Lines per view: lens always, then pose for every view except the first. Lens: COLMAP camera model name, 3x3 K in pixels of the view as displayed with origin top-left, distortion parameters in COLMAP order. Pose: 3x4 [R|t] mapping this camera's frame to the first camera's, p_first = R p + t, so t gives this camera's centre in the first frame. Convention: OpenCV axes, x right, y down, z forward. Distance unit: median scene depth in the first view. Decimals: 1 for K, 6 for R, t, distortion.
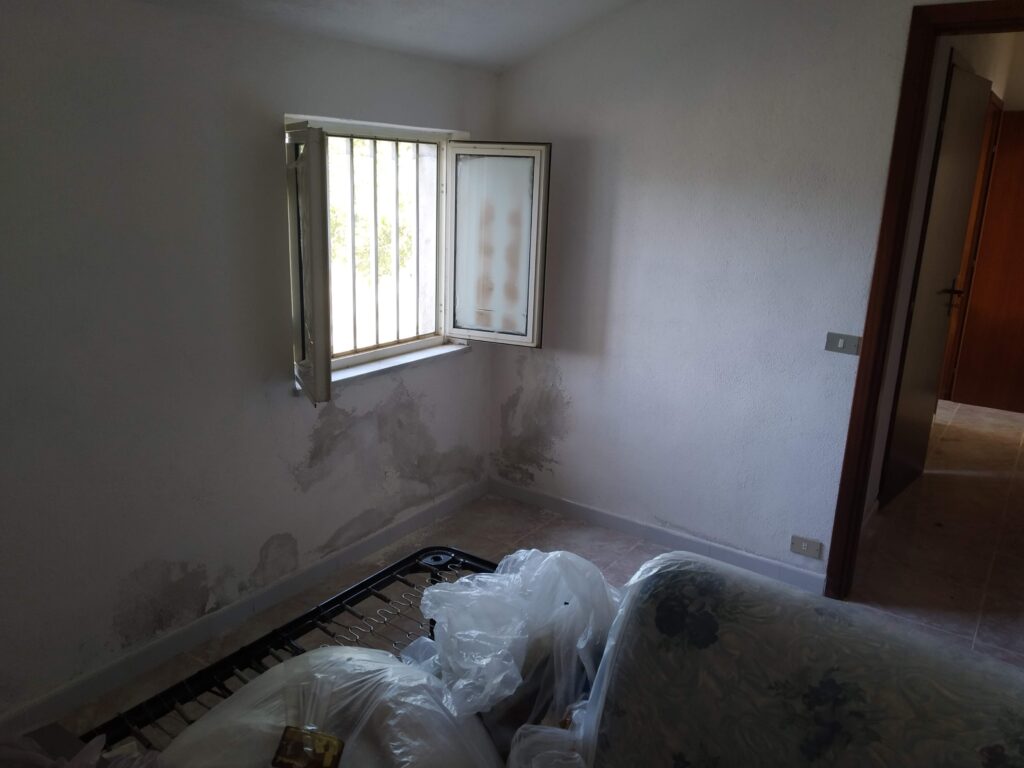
lens RADIAL K [[786.7, 0, 512.4], [0, 786.7, 386.3], [0, 0, 1]] dist [0.053413, -0.061602]
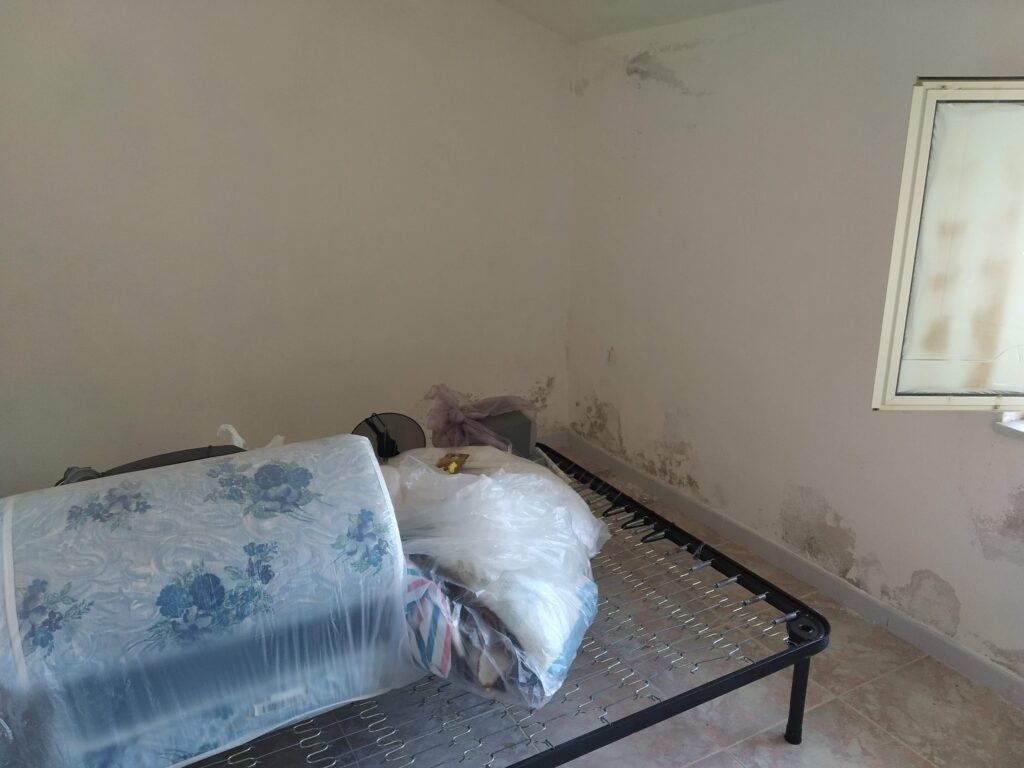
lens RADIAL K [[786.7, 0, 515.9], [0, 786.7, 375.1], [0, 0, 1]] dist [0.053413, -0.061602]
pose [[-0.443690, 0.240542, -0.863295, 0.599909], [-0.222384, 0.903624, 0.366073, -0.220879], [0.868150, 0.354406, -0.347436, 0.877700]]
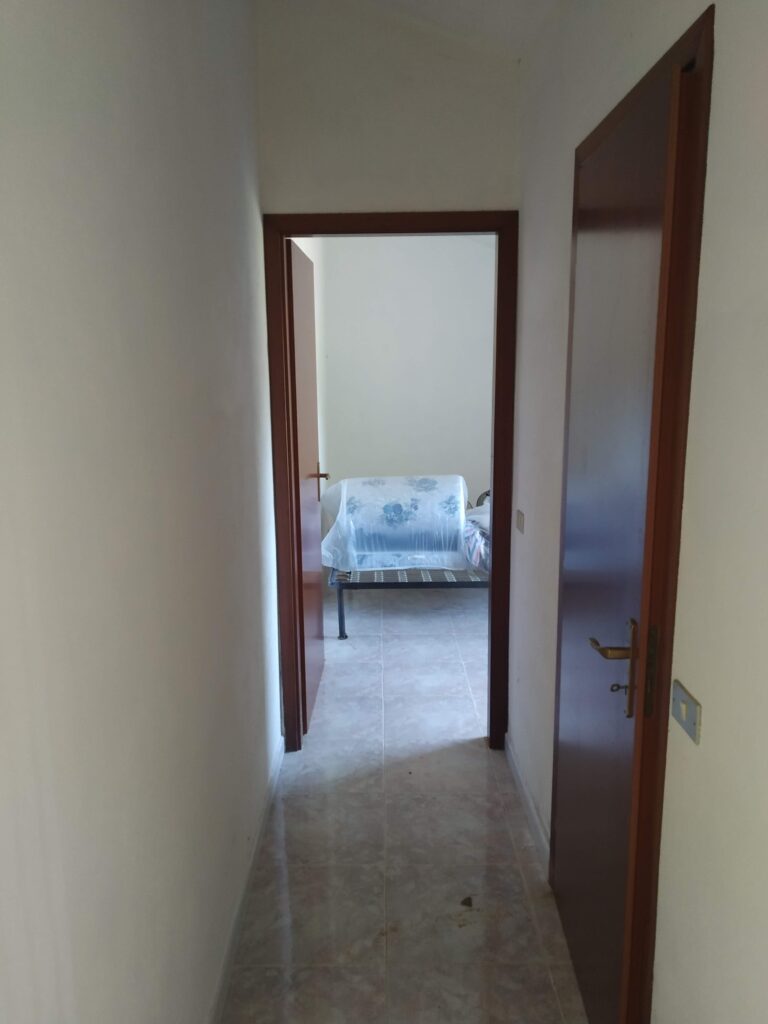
lens RADIAL K [[786.7, 0, 386.0], [0, 786.7, 515.2], [0, 0, 1]] dist [0.053413, -0.061602]
pose [[-0.823582, 0.095889, -0.559033, 1.309001], [-0.141233, 0.919894, 0.365854, -0.470026], [0.549332, 0.380264, -0.744065, 1.931035]]
